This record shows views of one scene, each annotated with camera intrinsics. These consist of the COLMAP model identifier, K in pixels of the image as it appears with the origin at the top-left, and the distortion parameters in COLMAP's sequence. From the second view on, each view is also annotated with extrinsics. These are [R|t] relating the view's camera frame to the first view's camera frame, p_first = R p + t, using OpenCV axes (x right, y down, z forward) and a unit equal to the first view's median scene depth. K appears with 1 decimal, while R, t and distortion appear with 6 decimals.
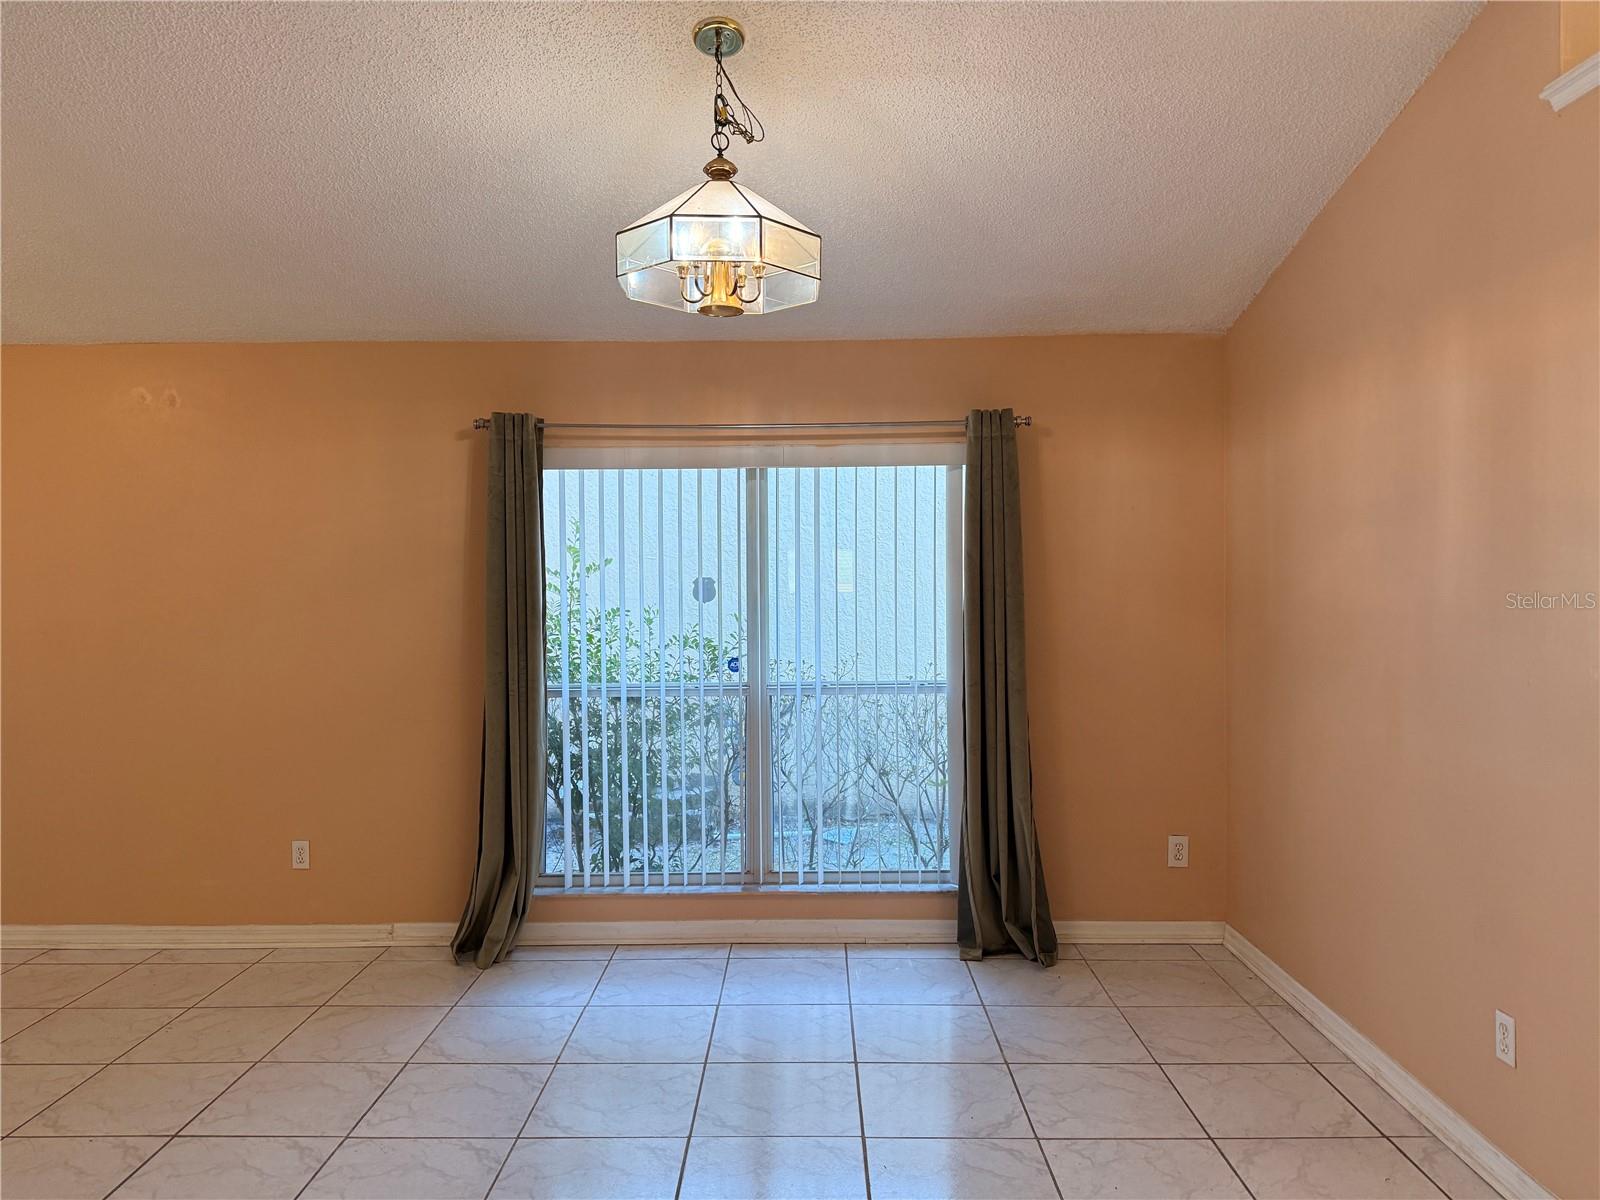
lens RADIAL K [[1122.5, 0, 800.1], [0, 1122.5, 604.2], [0, 0, 1]] dist [0.090965, -0.123622]
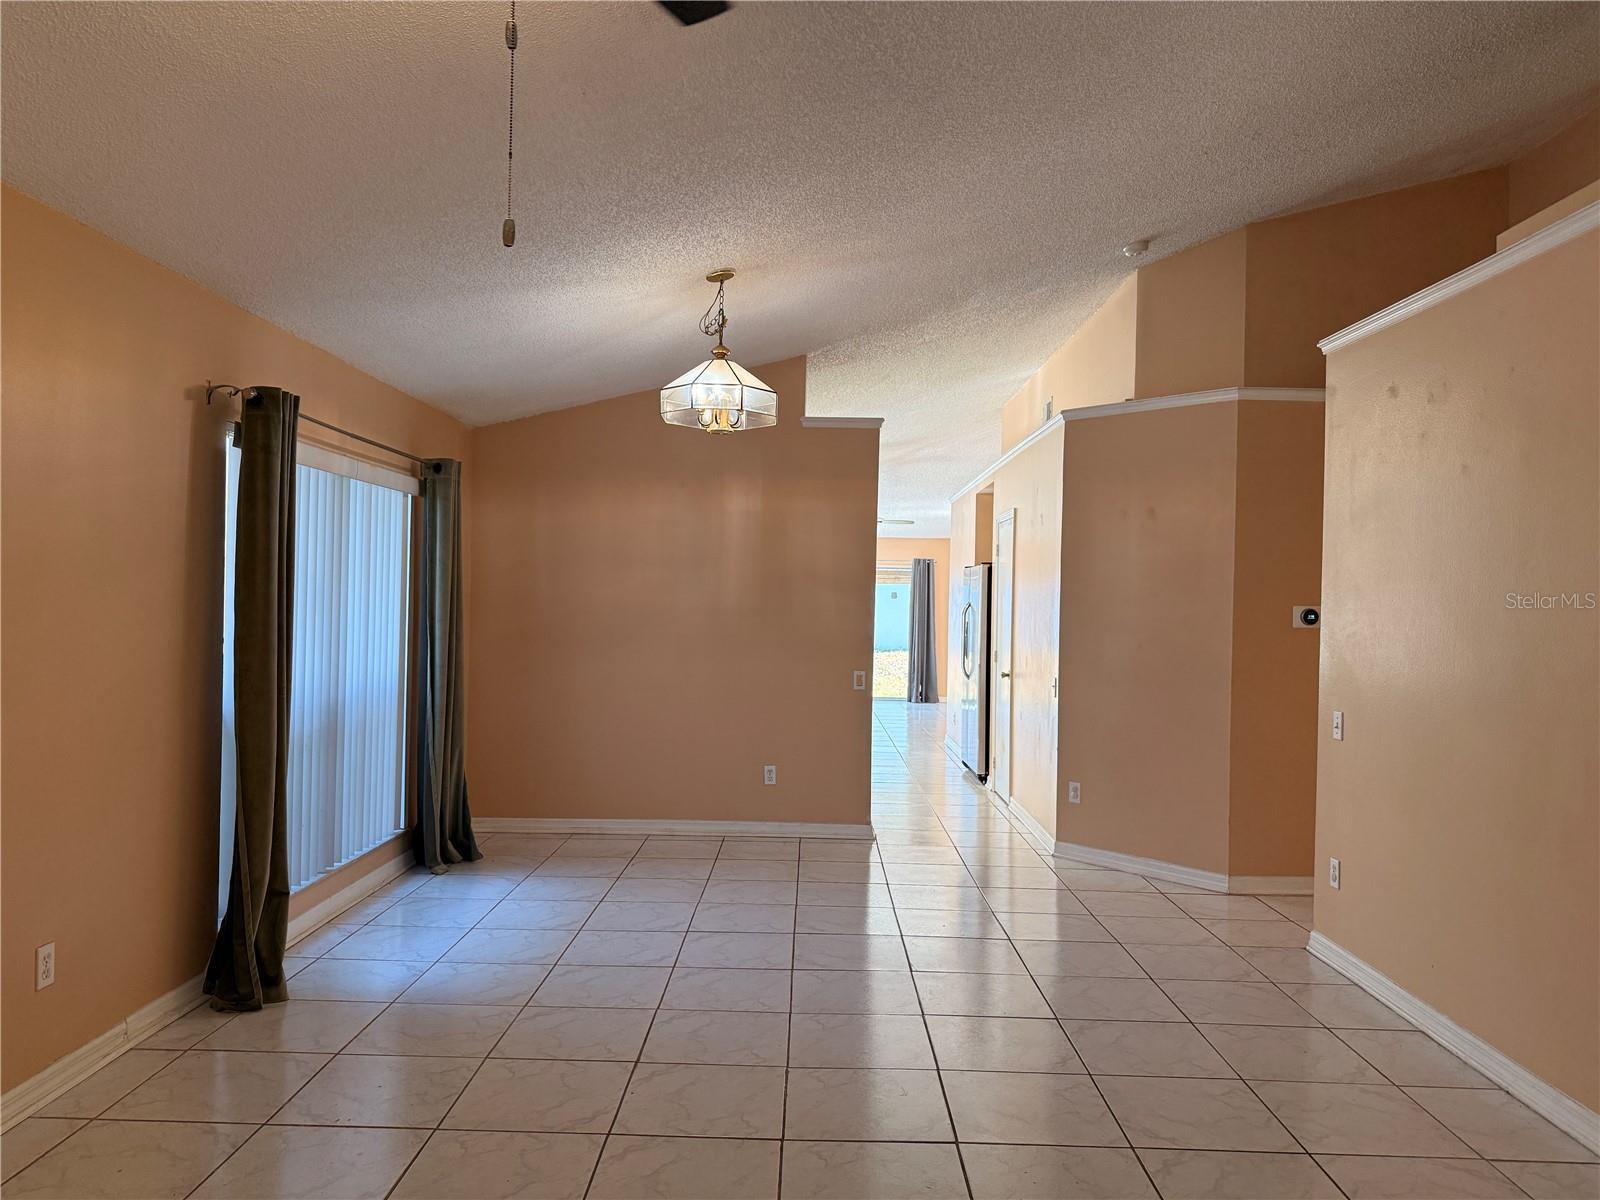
lens RADIAL K [[1122.5, 0, 800.1], [0, 1122.5, 604.2], [0, 0, 1]] dist [0.090965, -0.123622]
pose [[0.007549, 0.004584, 0.999961, -1.149623], [-0.013559, 0.999898, -0.004481, -0.004481], [-0.999880, -0.013525, 0.007610, 0.549052]]
